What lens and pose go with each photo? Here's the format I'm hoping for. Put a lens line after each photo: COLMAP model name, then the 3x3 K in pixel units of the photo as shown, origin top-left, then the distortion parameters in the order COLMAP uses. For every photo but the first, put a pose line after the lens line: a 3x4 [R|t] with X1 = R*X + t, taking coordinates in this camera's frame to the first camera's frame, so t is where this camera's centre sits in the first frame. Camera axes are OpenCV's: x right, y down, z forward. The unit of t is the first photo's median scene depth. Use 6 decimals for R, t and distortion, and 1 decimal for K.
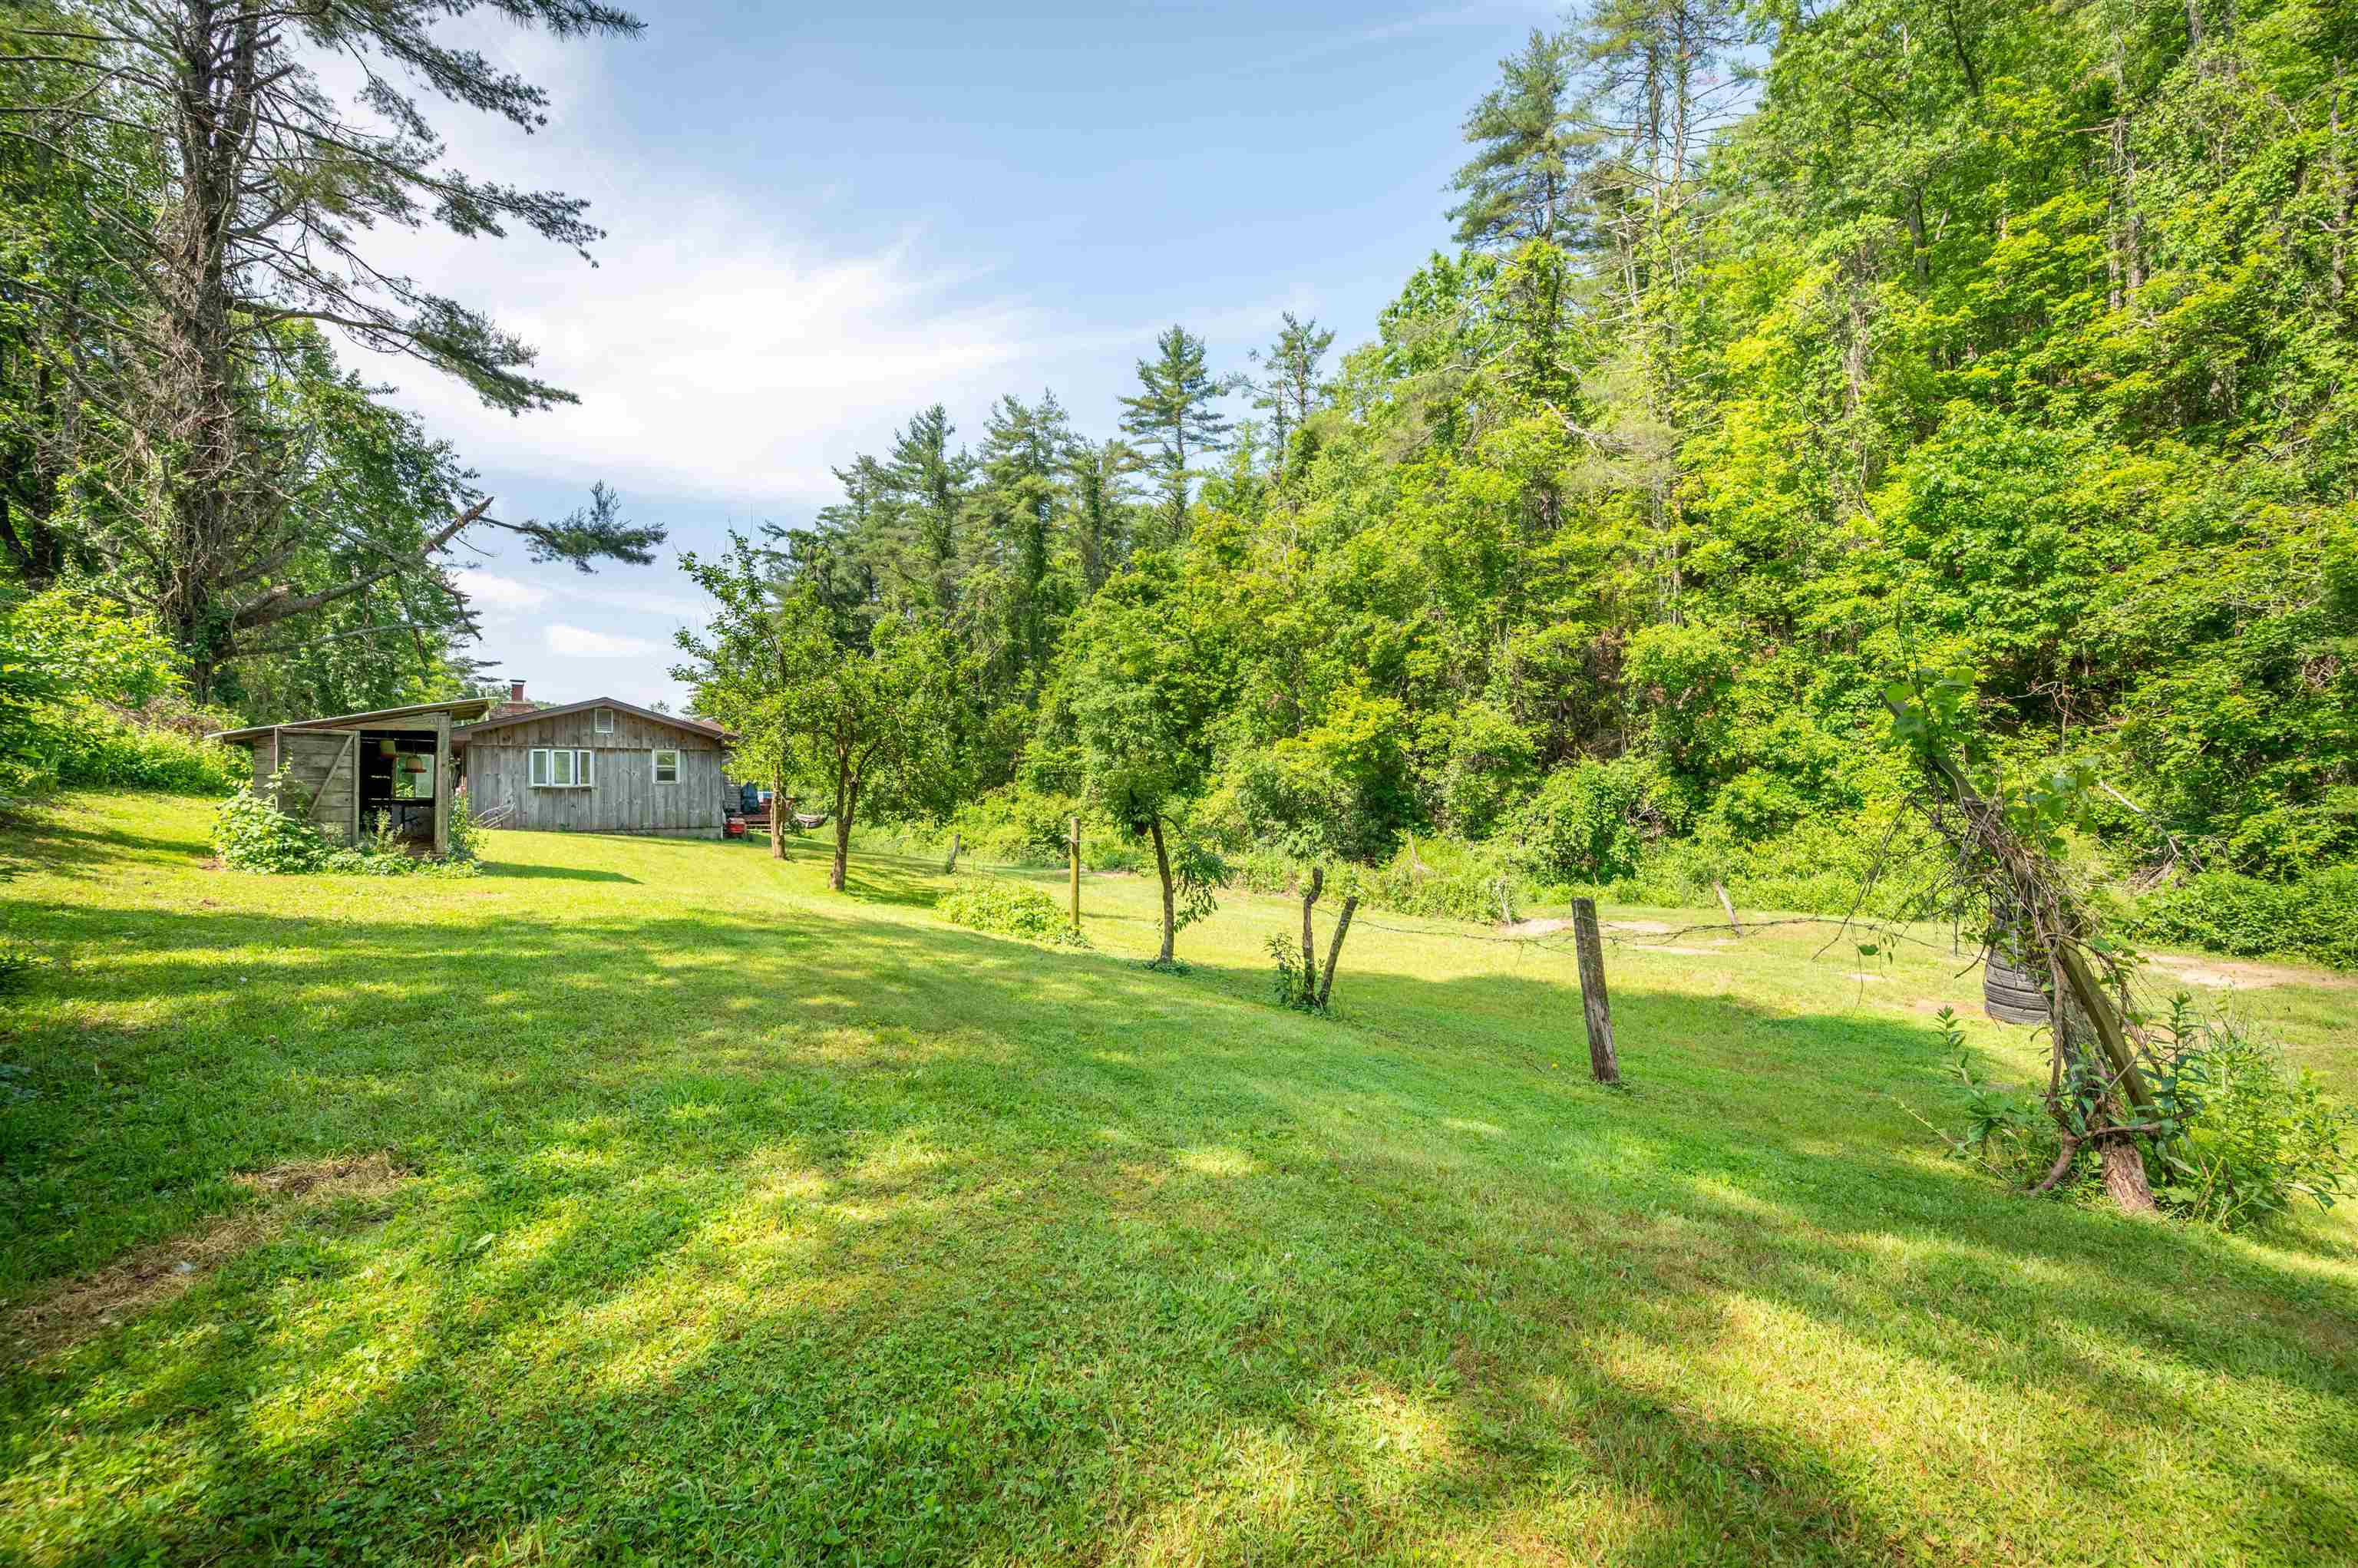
lens RADIAL K [[959.8, 0, 1179.0], [0, 959.8, 784.0], [0, 0, 1]] dist [-0.001635, 0.000333]
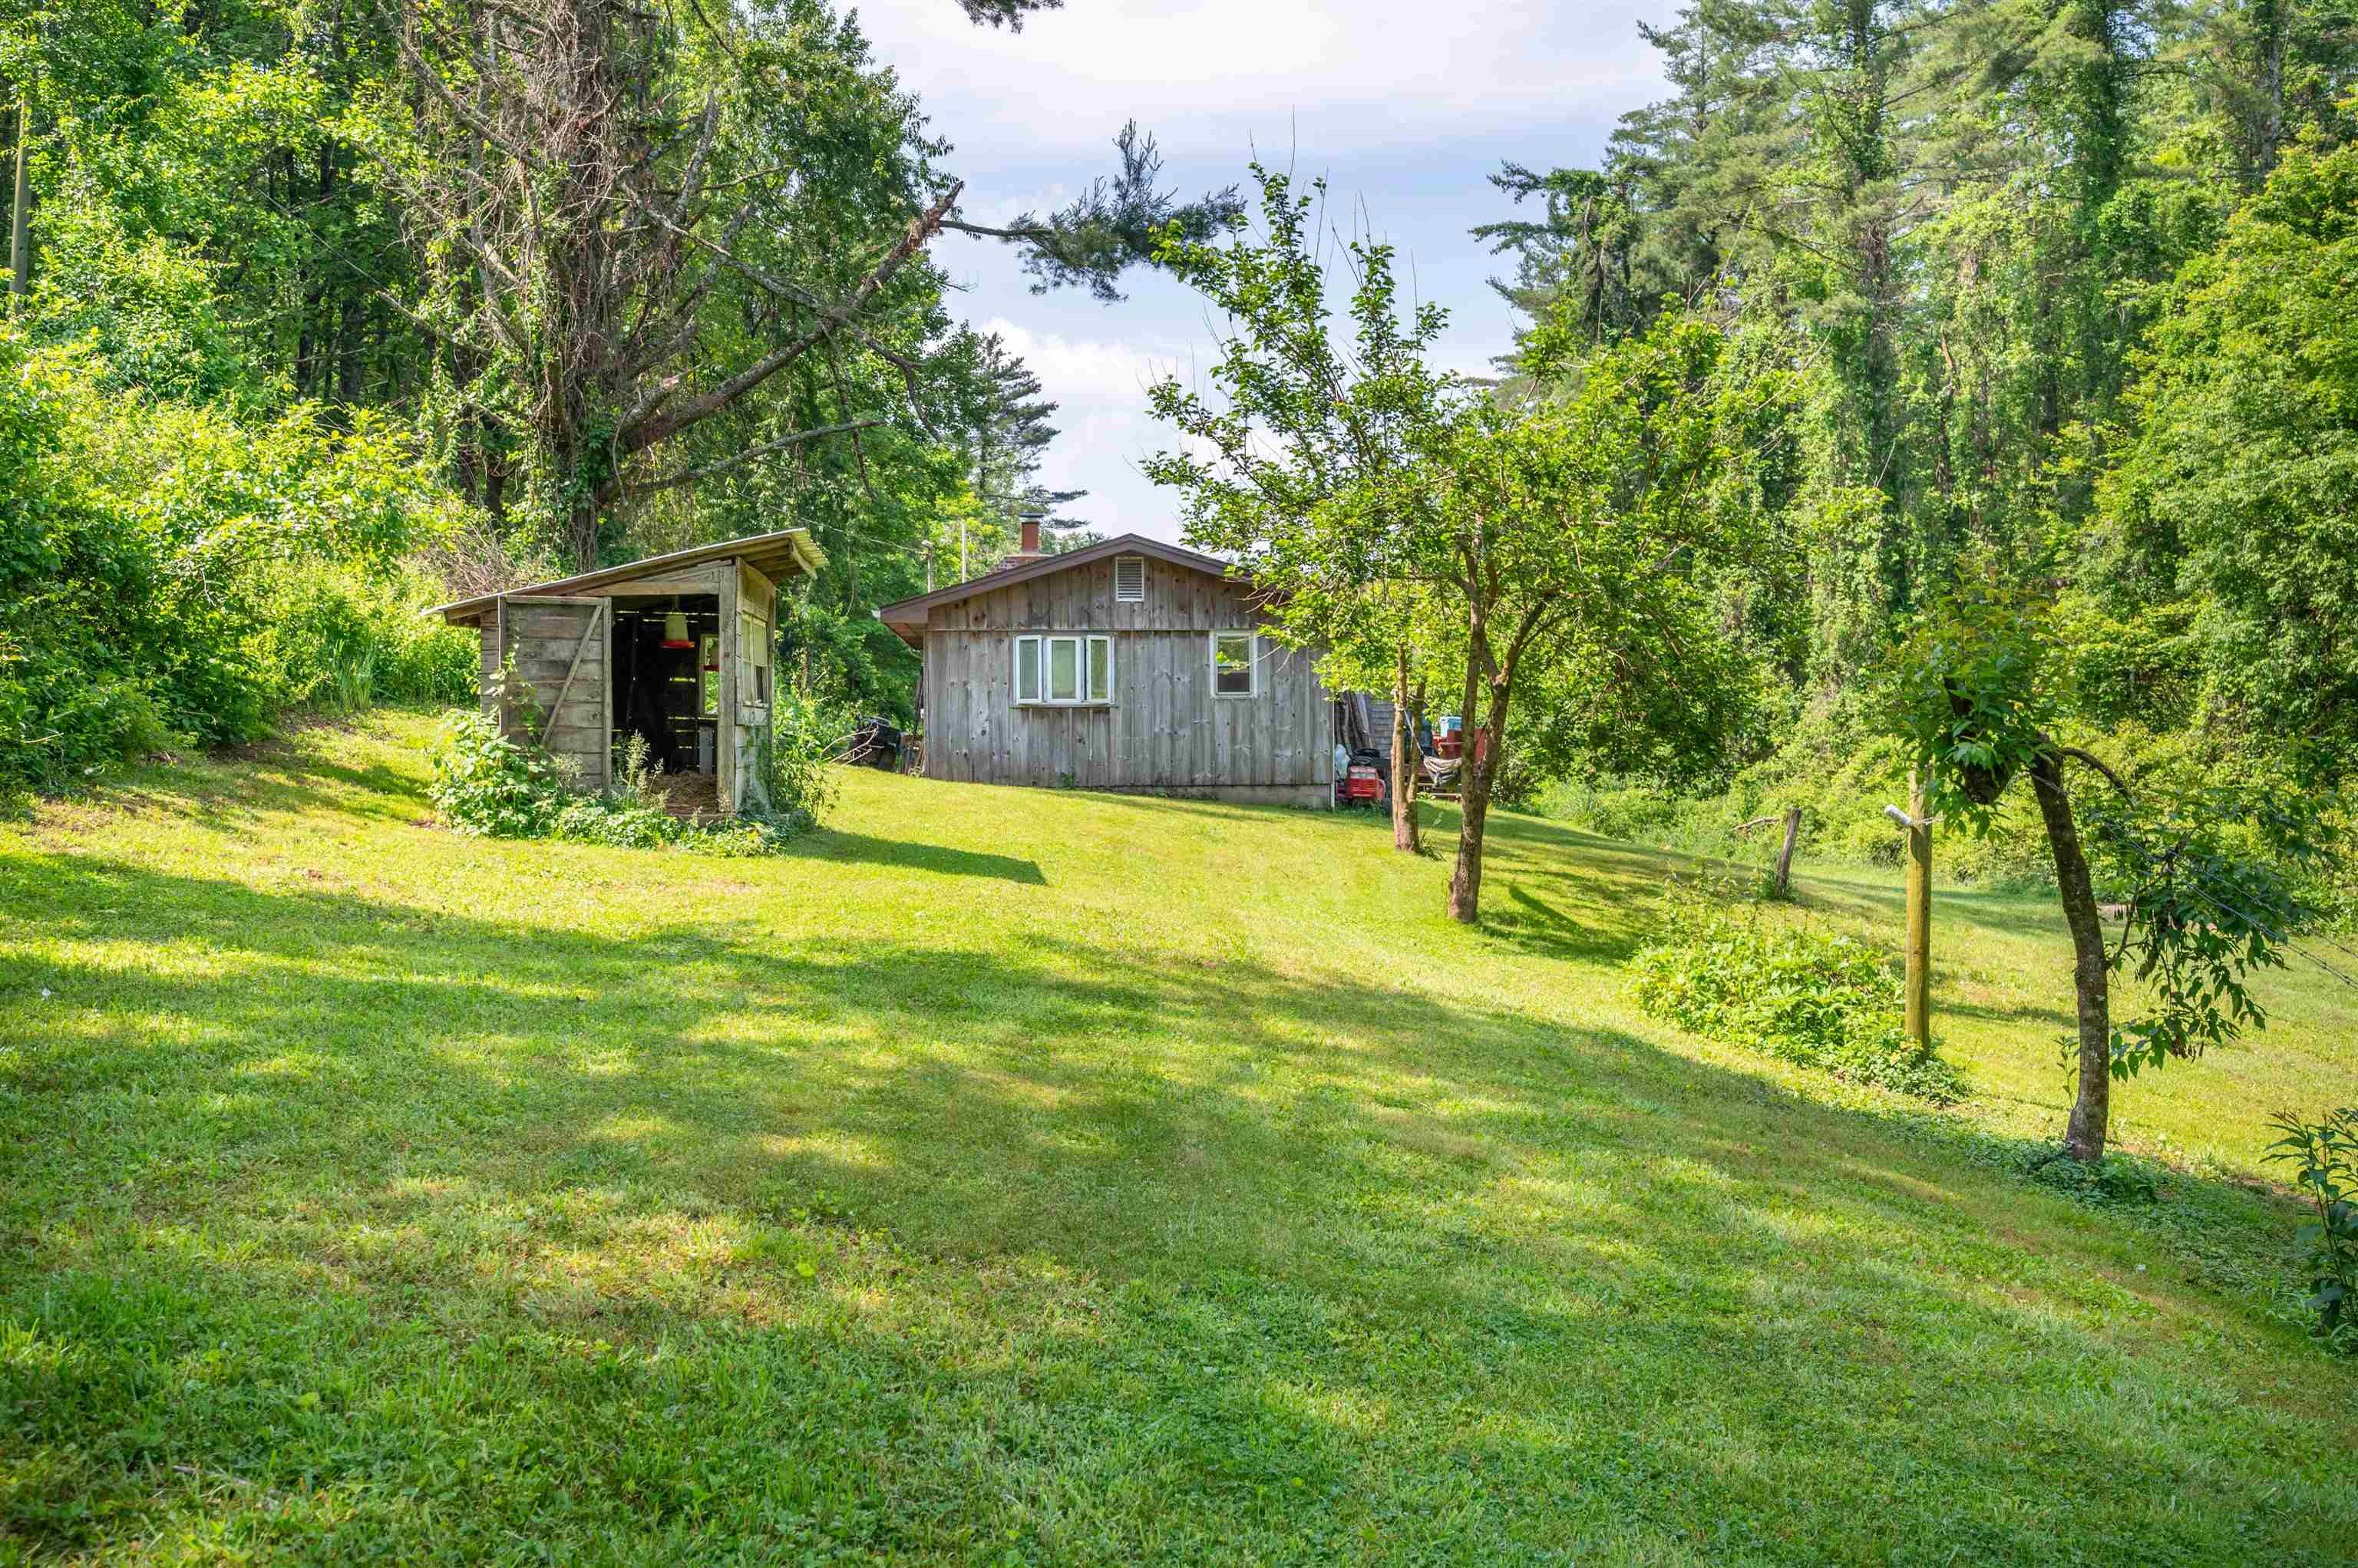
lens RADIAL K [[2056.1, 0, 1179.0], [0, 2056.1, 784.0], [0, 0, 1]] dist [0.005918, -0.005980]
pose [[0.817418, 0.015818, -0.575828, 0.072145], [0.004342, 0.999425, 0.033619, 0.008404], [0.576028, -0.029981, 0.816880, 0.085936]]
